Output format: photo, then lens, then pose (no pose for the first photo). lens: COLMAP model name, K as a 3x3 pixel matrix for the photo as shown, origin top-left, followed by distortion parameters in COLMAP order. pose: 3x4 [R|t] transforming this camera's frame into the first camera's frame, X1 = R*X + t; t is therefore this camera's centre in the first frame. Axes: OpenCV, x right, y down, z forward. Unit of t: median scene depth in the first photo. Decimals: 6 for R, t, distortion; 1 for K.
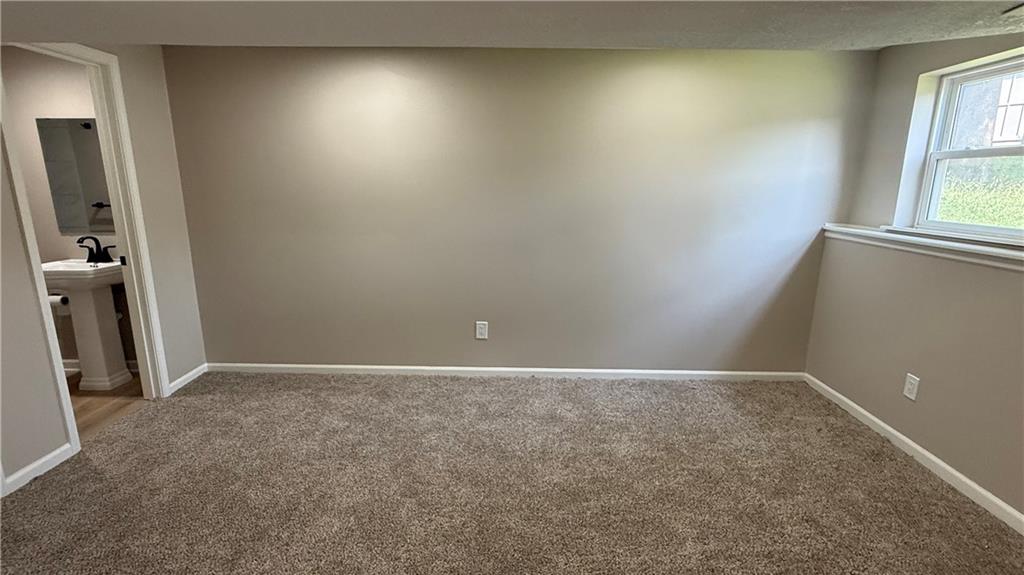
lens RADIAL K [[486.0, 0, 513.6], [0, 486.0, 292.0], [0, 0, 1]] dist [-0.000105, 0.000141]
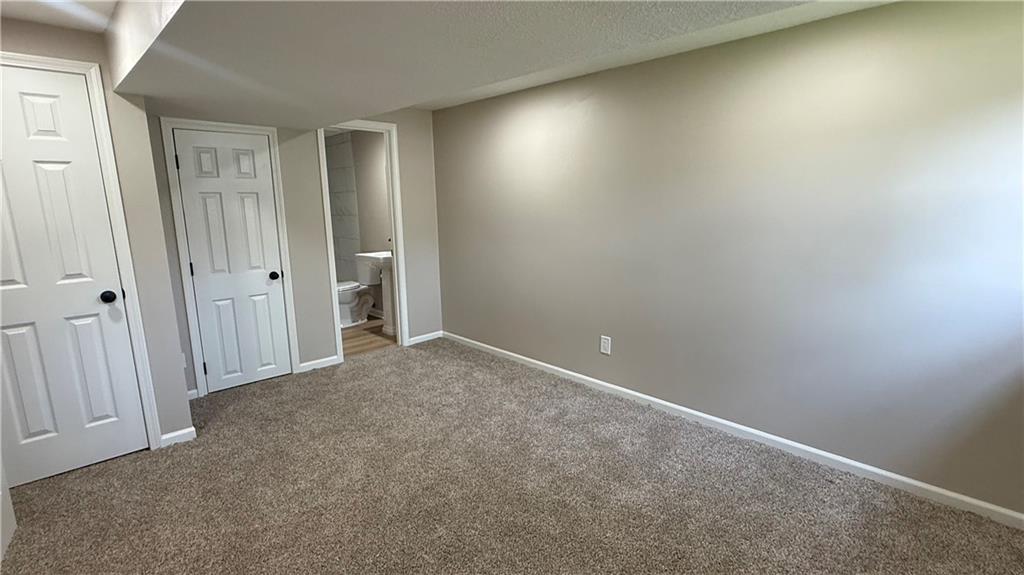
lens RADIAL K [[486.0, 0, 513.6], [0, 486.0, 292.0], [0, 0, 1]] dist [-0.000105, 0.000141]
pose [[0.706284, 0.117001, -0.698193, 0.524024], [-0.141257, 0.989707, 0.022957, -0.027765], [0.693693, 0.082411, 0.715541, 0.149004]]
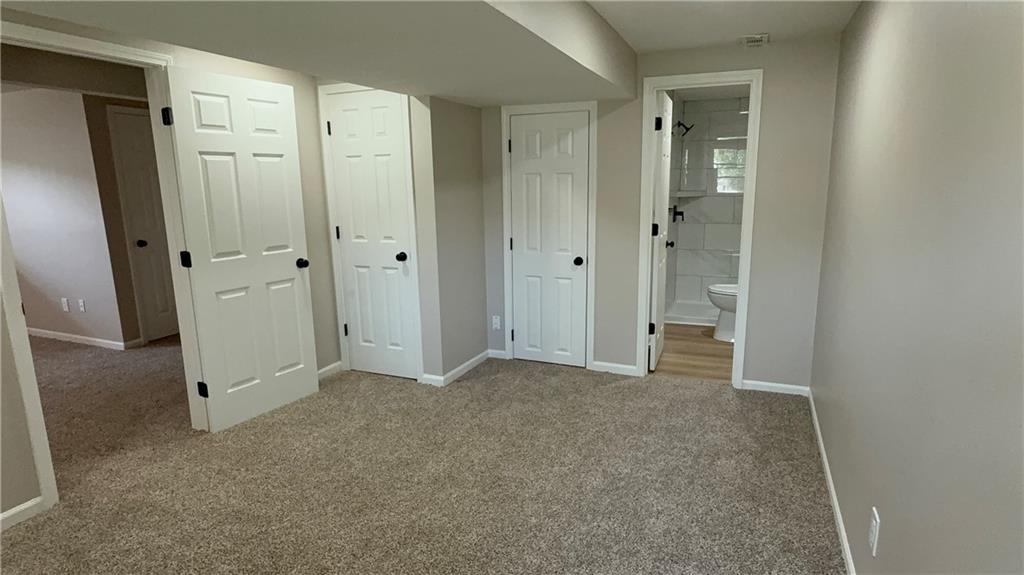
lens RADIAL K [[544.5, 0, 512.0], [0, 544.5, 287.5], [0, 0, 1]] dist [-0.000133, -0.000215]
pose [[-0.378998, 0.175960, -0.908514, 0.484471], [-0.197815, 0.943659, 0.265288, -0.199255], [0.904008, 0.280262, -0.322837, 0.861125]]
